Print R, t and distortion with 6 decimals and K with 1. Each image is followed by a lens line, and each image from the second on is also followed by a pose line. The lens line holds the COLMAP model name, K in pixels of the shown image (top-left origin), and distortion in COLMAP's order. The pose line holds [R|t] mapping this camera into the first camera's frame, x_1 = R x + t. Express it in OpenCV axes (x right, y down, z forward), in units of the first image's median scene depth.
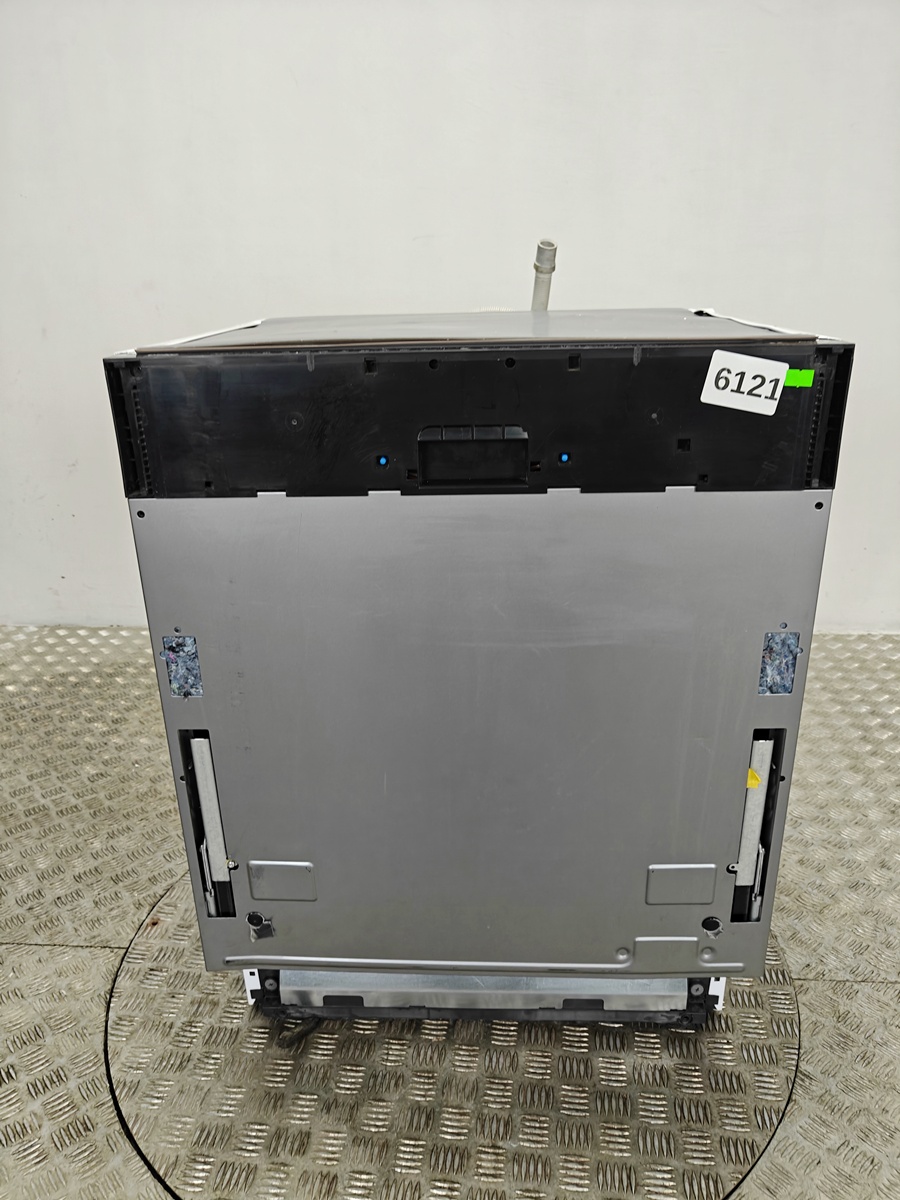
lens RADIAL K [[859.0, 0, 441.6], [0, 859.0, 598.9], [0, 0, 1]] dist [-0.004551, 0.011984]
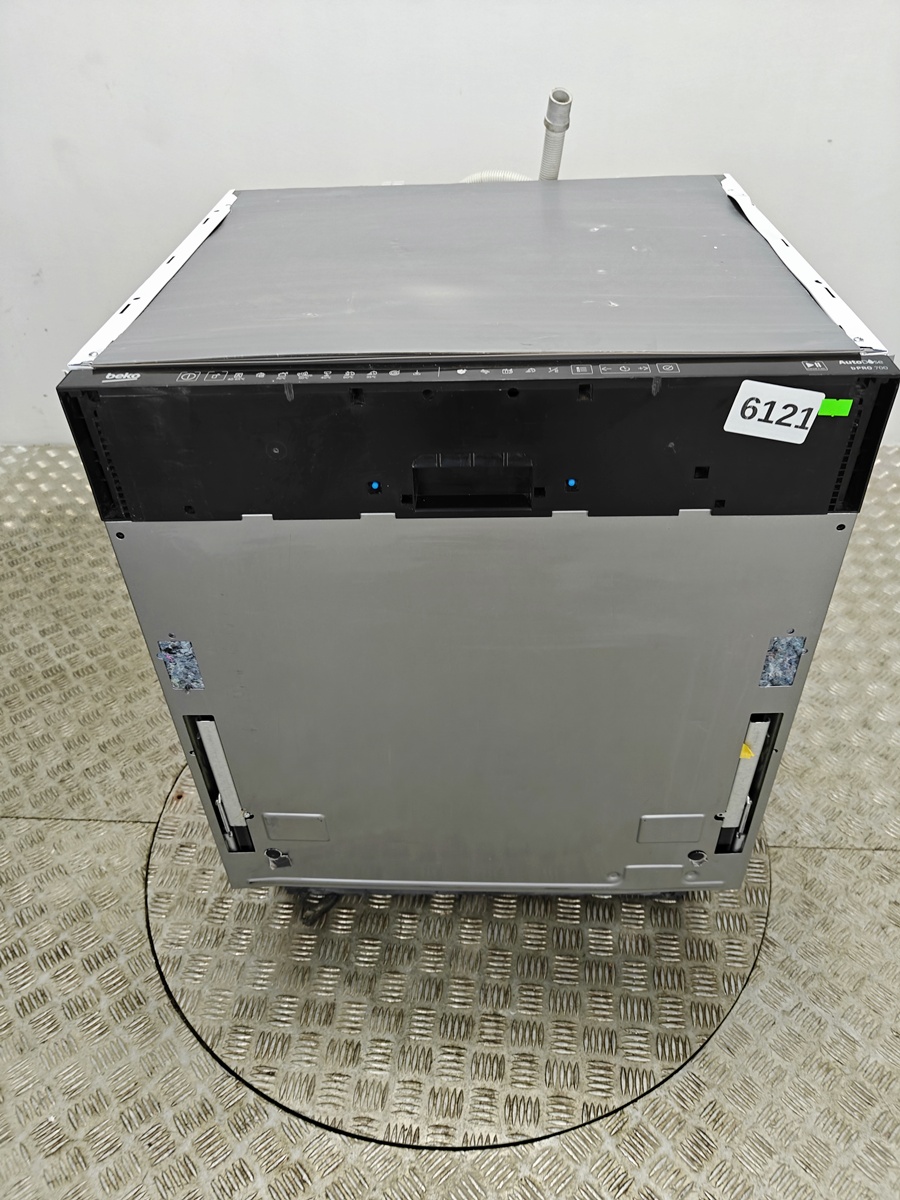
lens RADIAL K [[859.0, 0, 457.7], [0, 859.0, 590.2], [0, 0, 1]] dist [-0.004551, 0.011984]
pose [[0.999837, -0.016189, 0.007936, 0.007647], [0.013123, 0.955280, 0.295412, -0.179279], [-0.012364, -0.295260, 0.955337, 0.048359]]
